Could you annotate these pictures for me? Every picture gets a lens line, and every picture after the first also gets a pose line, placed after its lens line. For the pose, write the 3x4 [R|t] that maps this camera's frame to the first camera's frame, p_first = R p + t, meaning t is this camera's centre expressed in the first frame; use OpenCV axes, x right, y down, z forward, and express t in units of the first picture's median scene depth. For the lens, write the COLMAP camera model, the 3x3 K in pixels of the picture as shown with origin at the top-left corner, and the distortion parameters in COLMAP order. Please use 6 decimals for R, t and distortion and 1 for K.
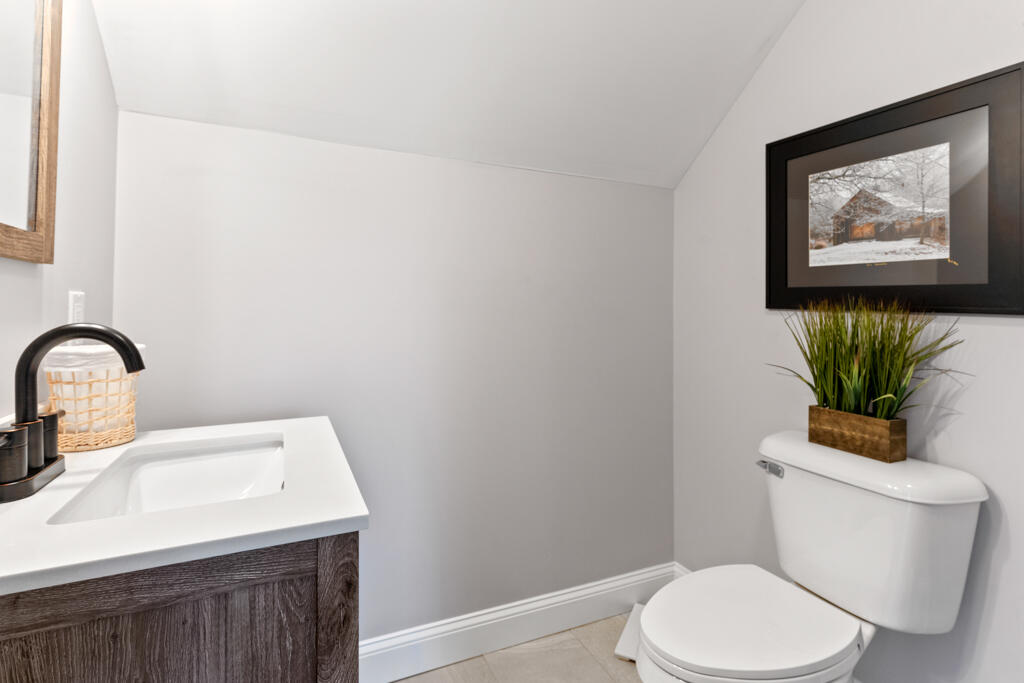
lens RADIAL K [[500.2, 0, 511.5], [0, 500.2, 302.7], [0, 0, 1]] dist [0.004098, 0.000875]
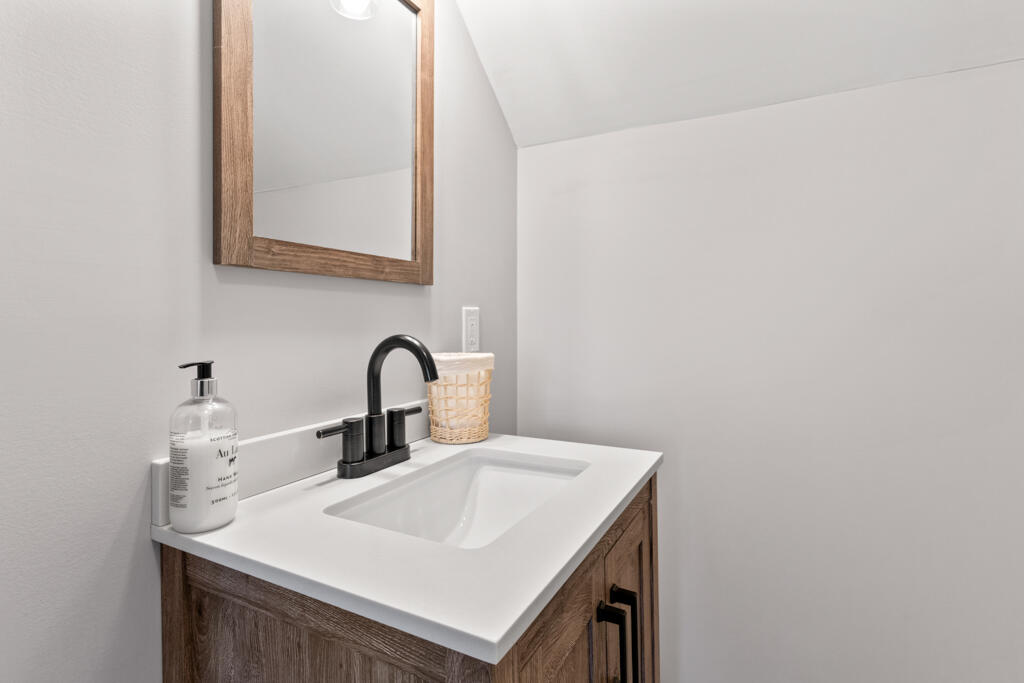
lens RADIAL K [[490.5, 0, 512.8], [0, 490.5, 325.2], [0, 0, 1]] dist [0.001675, 0.000595]
pose [[0.611019, -0.001865, -0.791614, 0.152335], [0.019599, 0.999726, 0.012773, 0.009427], [0.791373, -0.023320, 0.610888, 0.448566]]
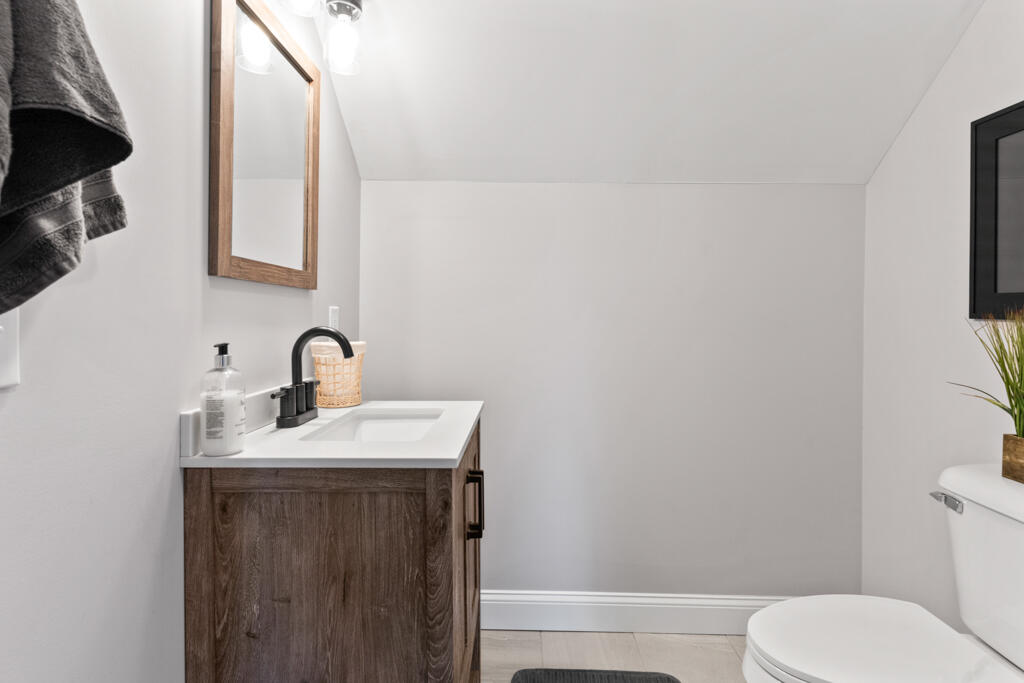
lens RADIAL K [[490.5, 0, 512.8], [0, 490.5, 325.2], [0, 0, 1]] dist [0.001675, 0.000595]
pose [[0.904700, 0.006865, -0.425994, 0.325643], [0.003636, 0.999709, 0.023832, 0.000829], [0.426034, -0.023110, 0.904412, -0.149119]]
